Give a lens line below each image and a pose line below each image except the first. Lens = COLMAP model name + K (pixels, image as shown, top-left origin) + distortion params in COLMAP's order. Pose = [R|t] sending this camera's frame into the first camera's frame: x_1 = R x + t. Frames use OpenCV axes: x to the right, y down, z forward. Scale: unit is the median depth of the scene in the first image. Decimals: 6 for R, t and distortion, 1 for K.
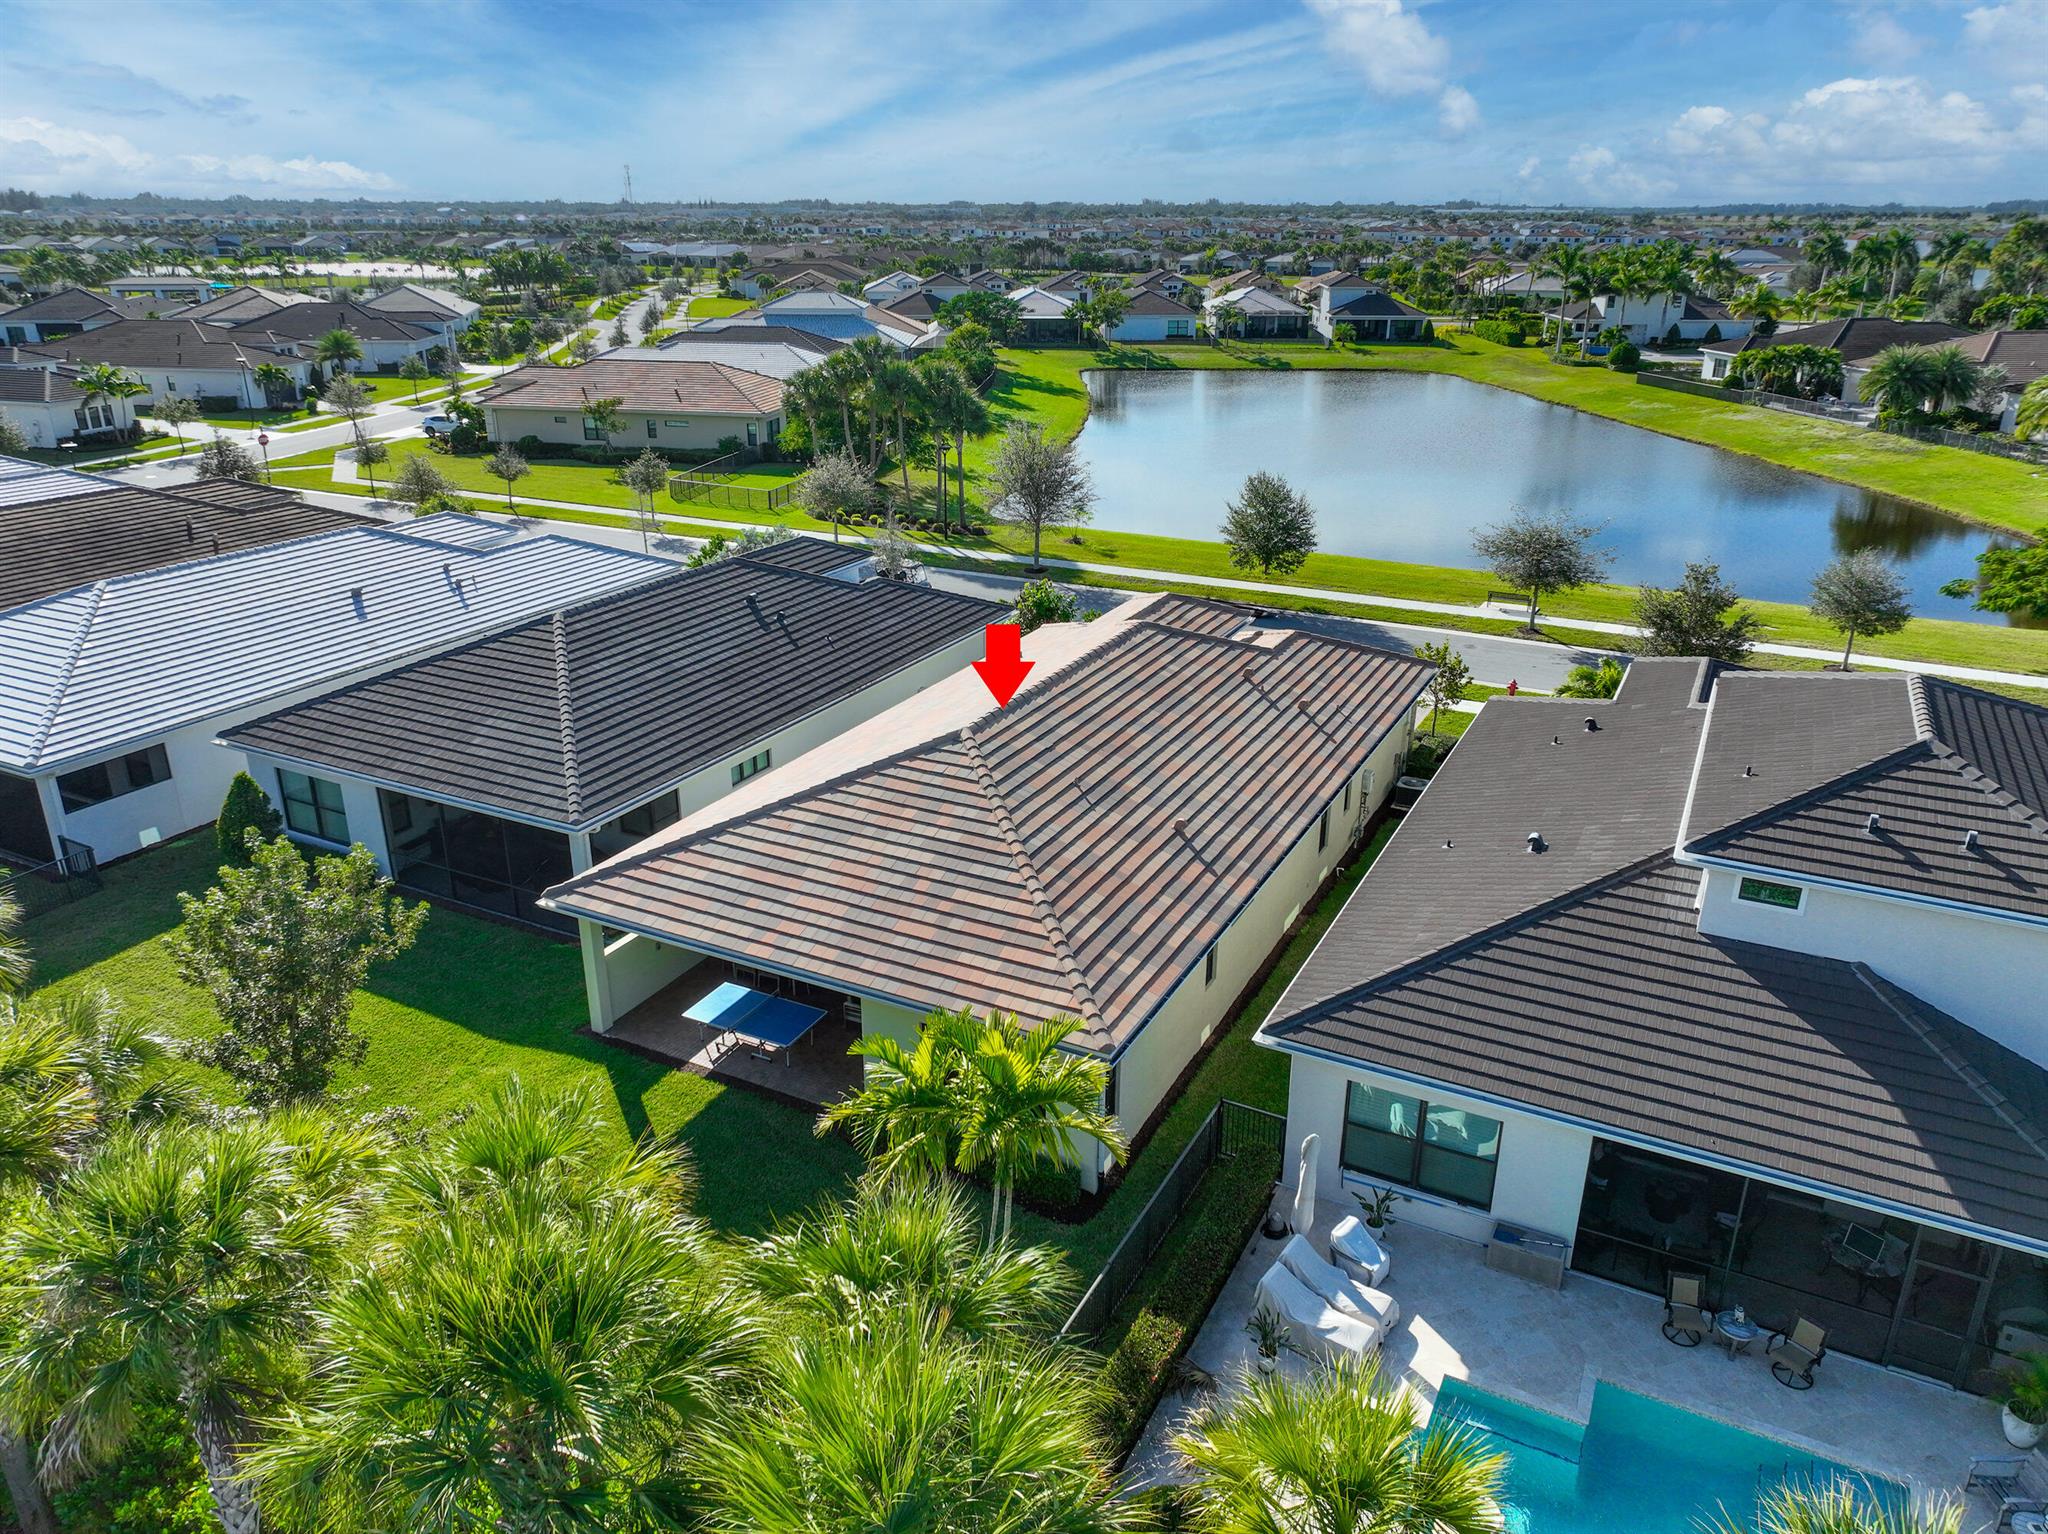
lens RADIAL K [[1436.5, 0, 1024.0], [0, 1436.5, 767.0], [0, 0, 1]] dist [0.001552, 0.008369]
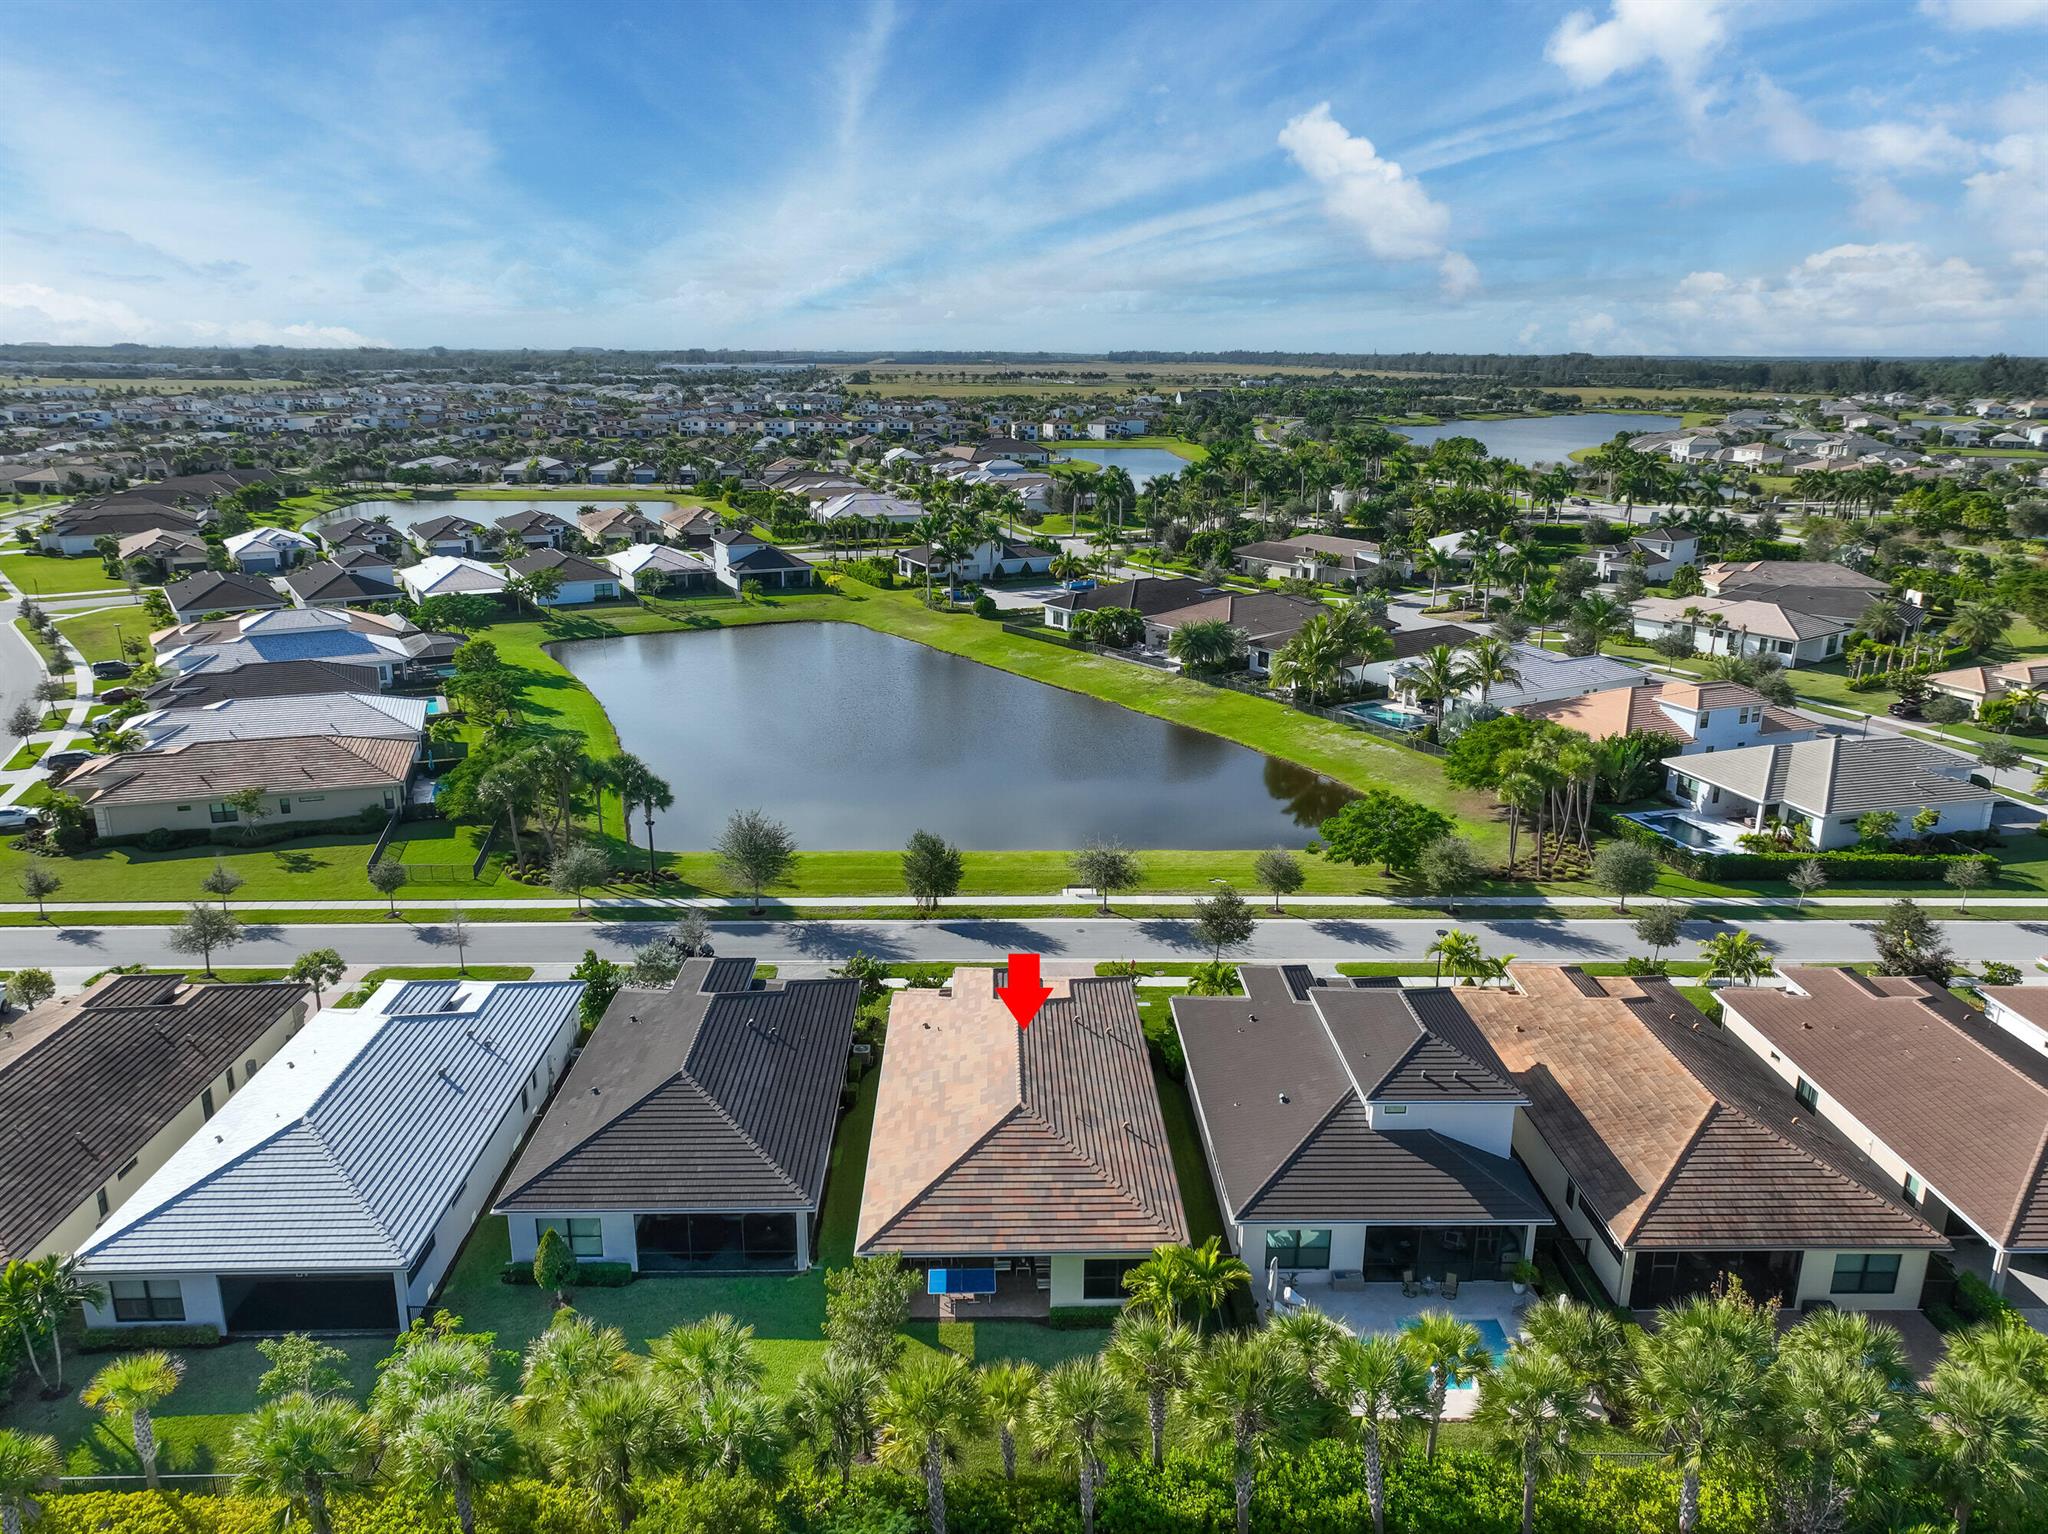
lens RADIAL K [[1436.5, 0, 1024.0], [0, 1436.5, 767.0], [0, 0, 1]] dist [0.001552, 0.008369]
pose [[0.876192, -0.131234, 0.463750, -0.495497], [0.170803, 0.984315, -0.044164, -0.218336], [-0.450681, 0.117906, 0.884864, -0.436766]]
